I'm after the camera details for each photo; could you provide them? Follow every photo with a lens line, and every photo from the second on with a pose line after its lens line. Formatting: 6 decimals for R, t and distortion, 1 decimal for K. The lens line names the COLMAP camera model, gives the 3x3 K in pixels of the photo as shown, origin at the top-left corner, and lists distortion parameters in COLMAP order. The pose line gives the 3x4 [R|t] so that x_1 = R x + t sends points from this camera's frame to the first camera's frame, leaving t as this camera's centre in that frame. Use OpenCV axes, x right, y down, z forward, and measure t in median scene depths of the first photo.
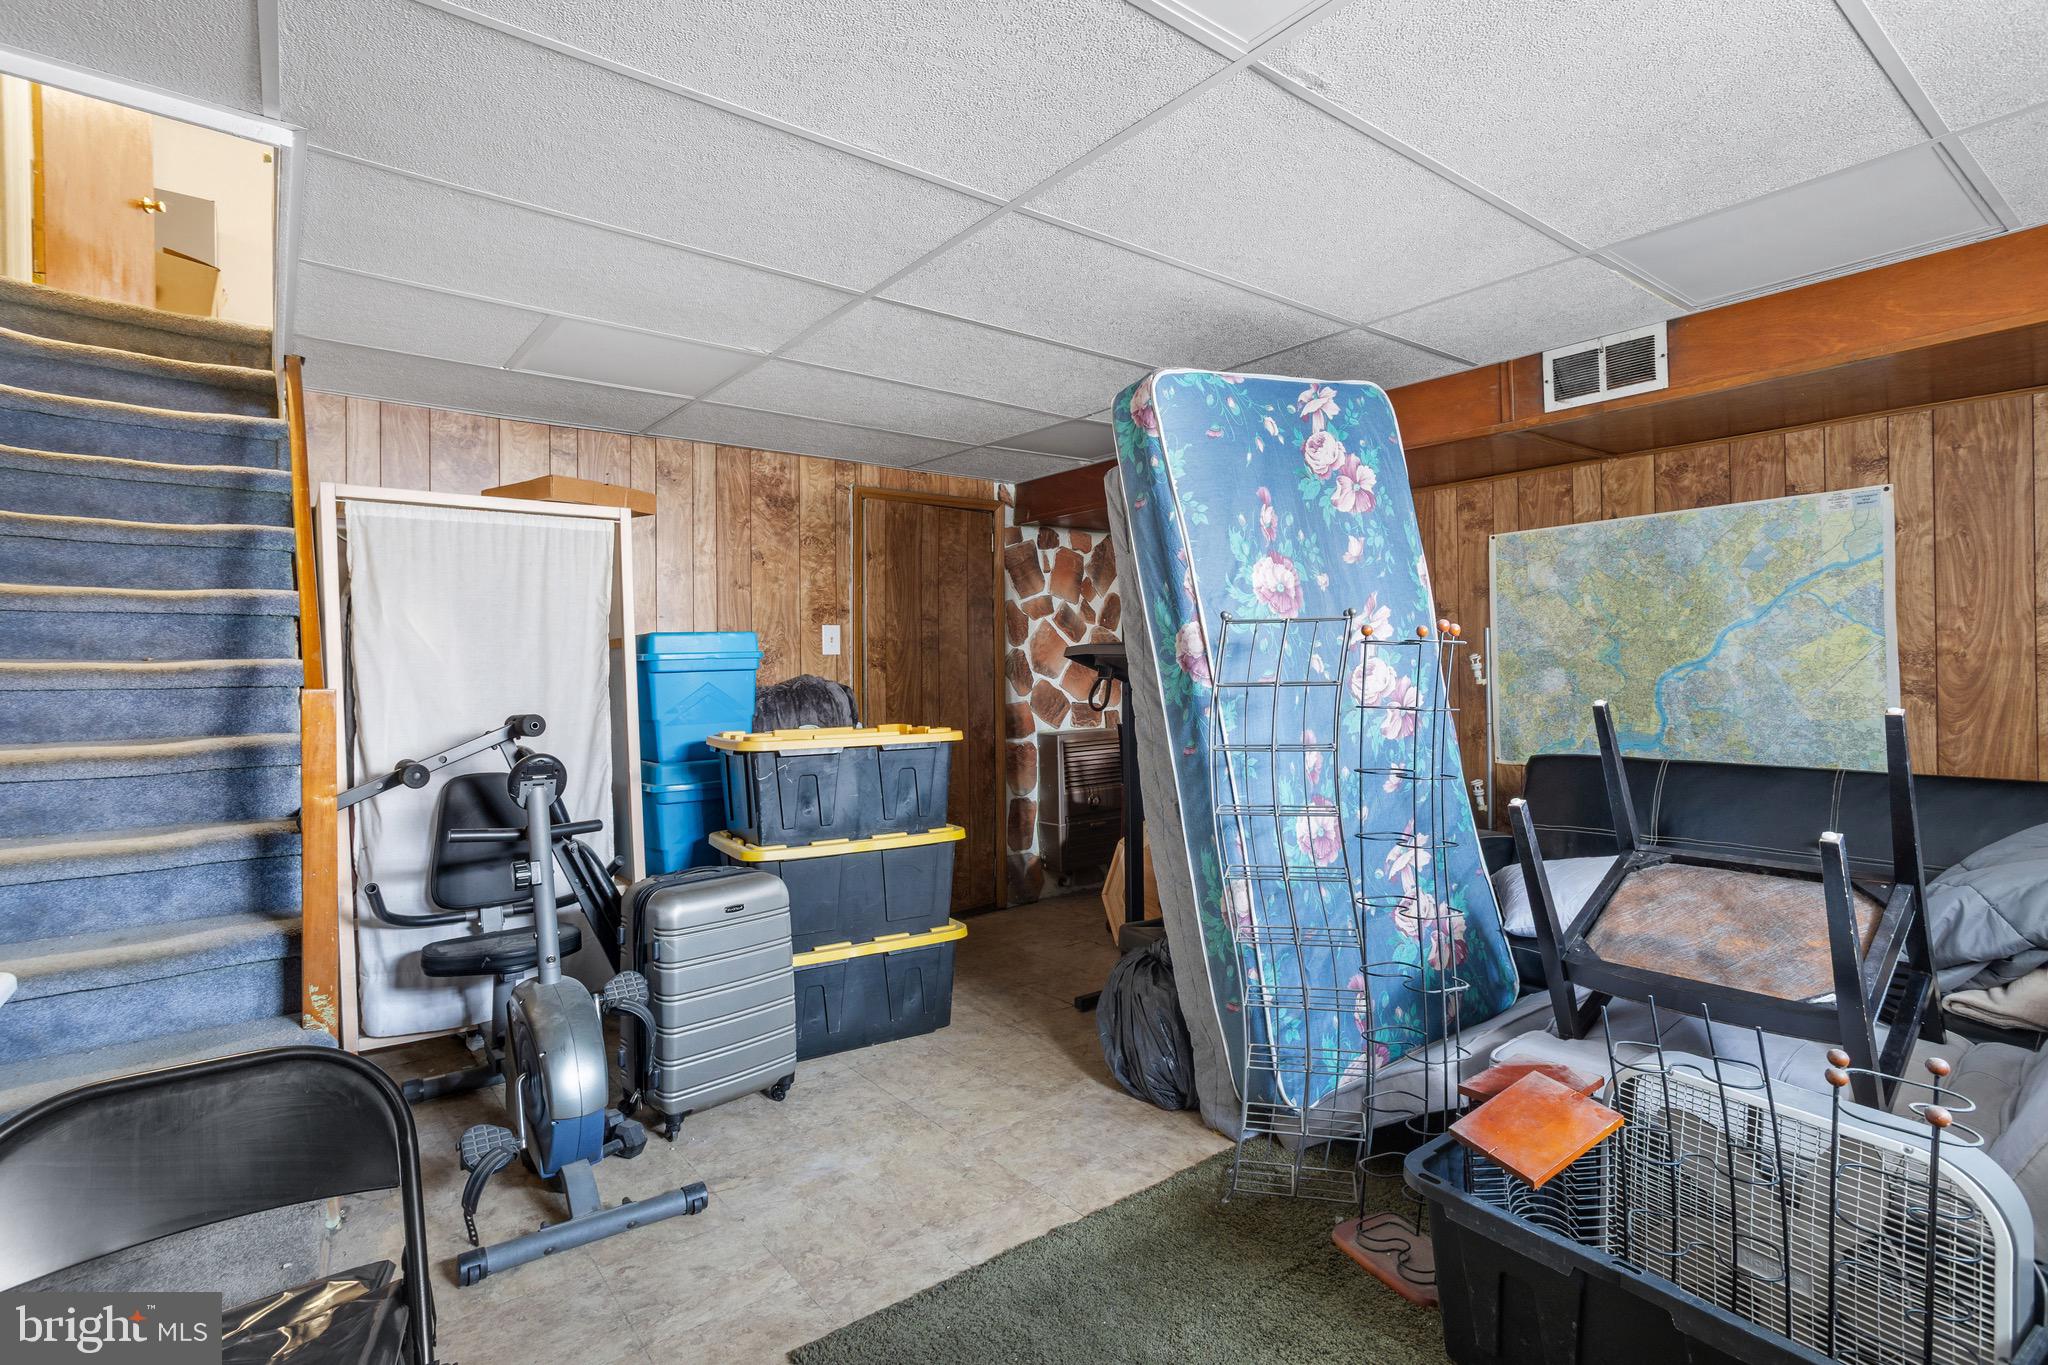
lens RADIAL K [[999.3, 0, 1008.3], [0, 999.3, 666.2], [0, 0, 1]] dist [-0.056336, 0.037029]
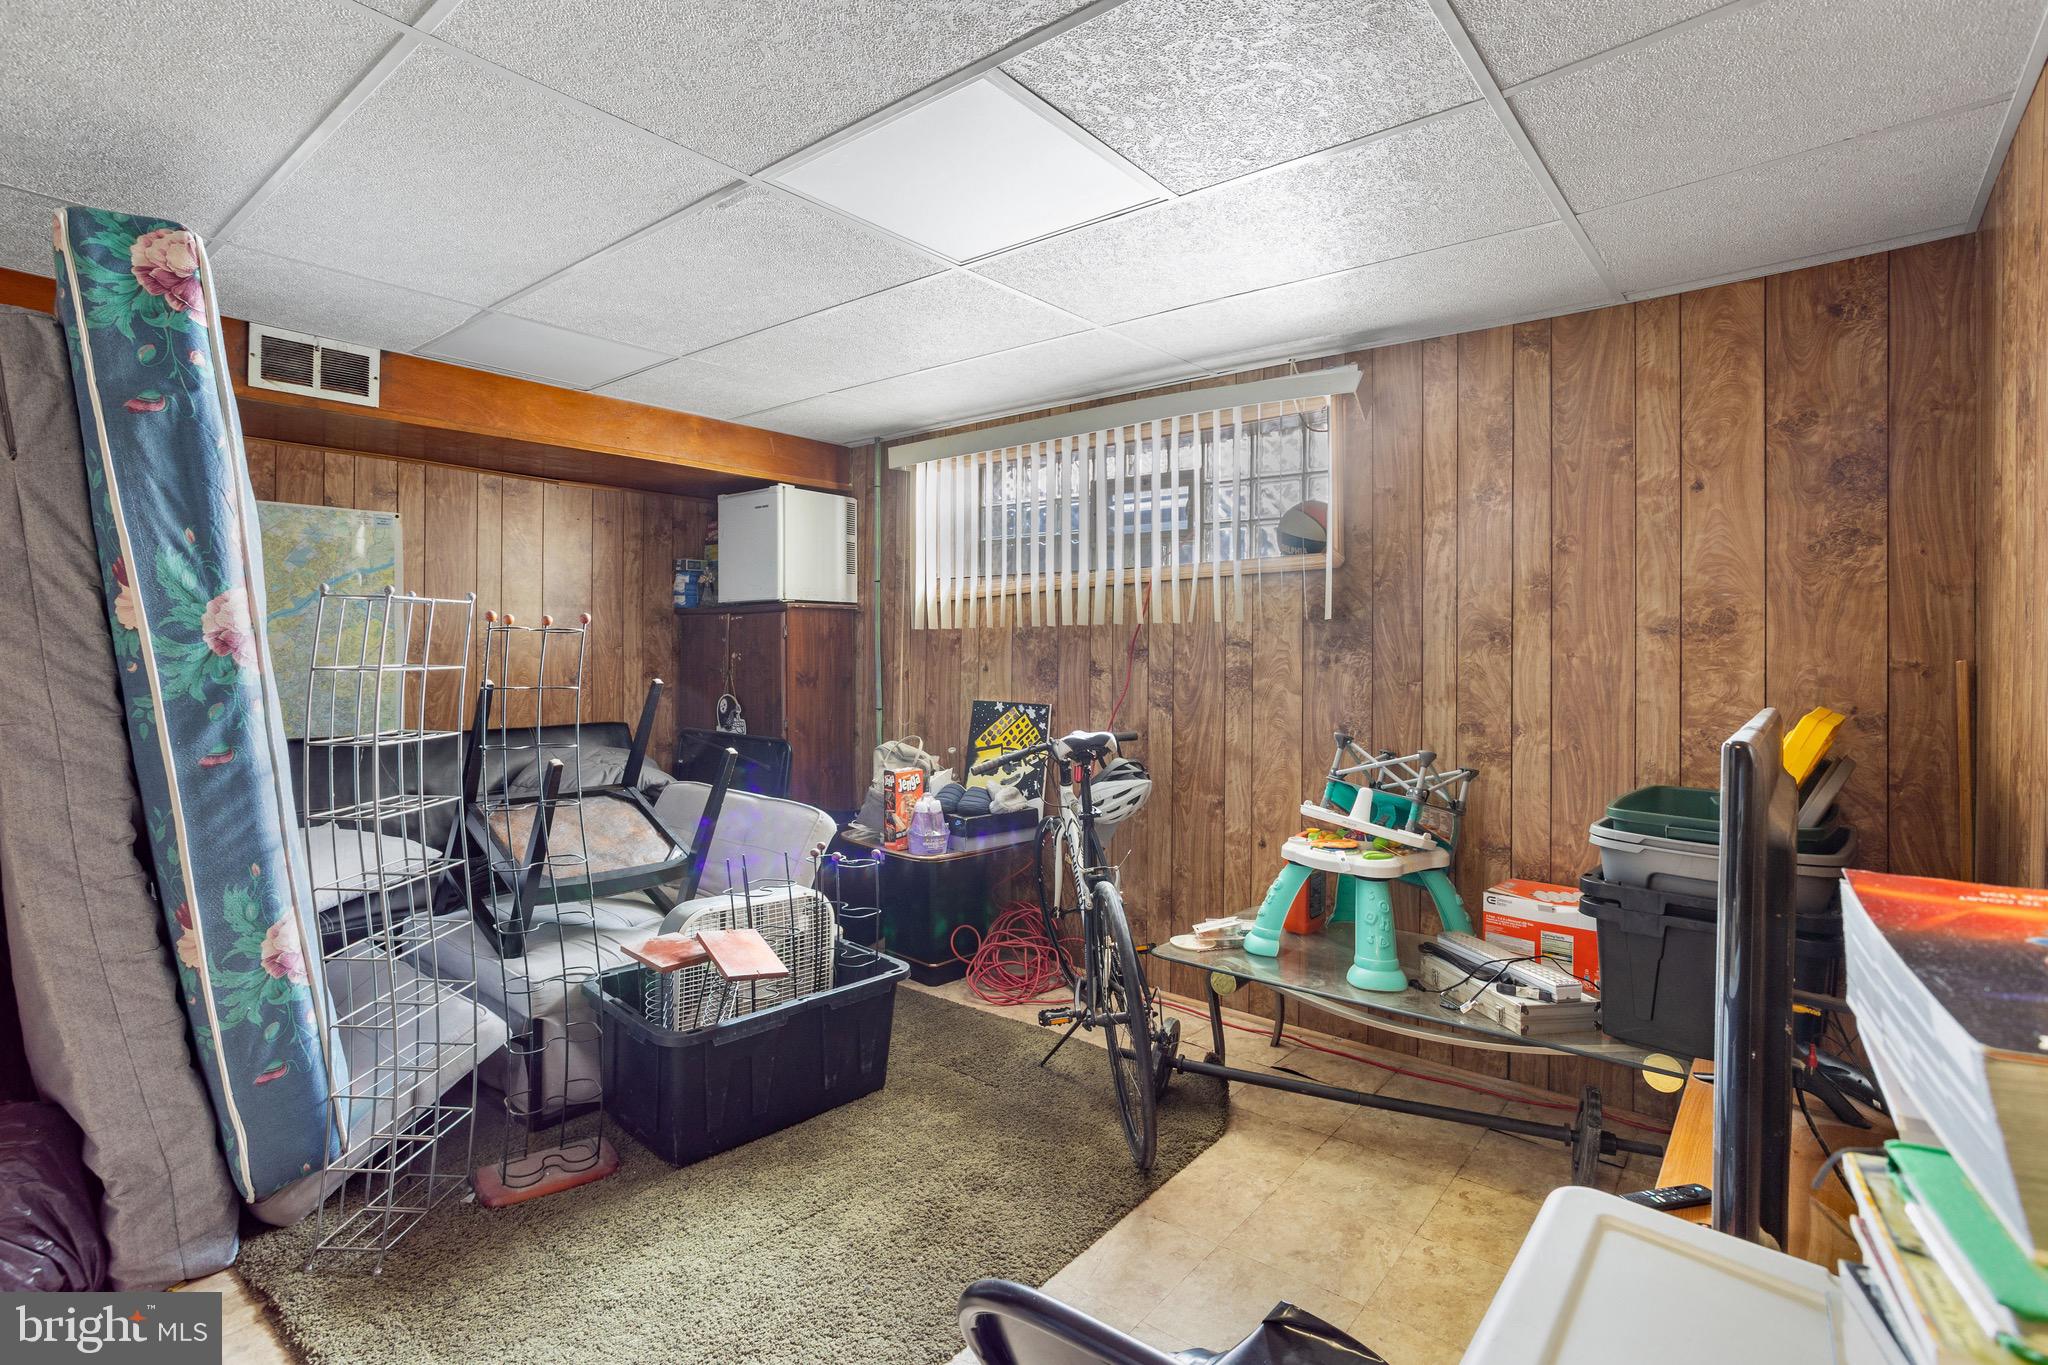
lens RADIAL K [[999.3, 0, 1008.3], [0, 999.3, 666.2], [0, 0, 1]] dist [-0.056336, 0.037029]
pose [[-0.231055, -0.005796, 0.972924, -0.561917], [-0.008356, 0.999957, 0.003973, 0.006405], [-0.972905, -0.007211, -0.231093, 0.502135]]
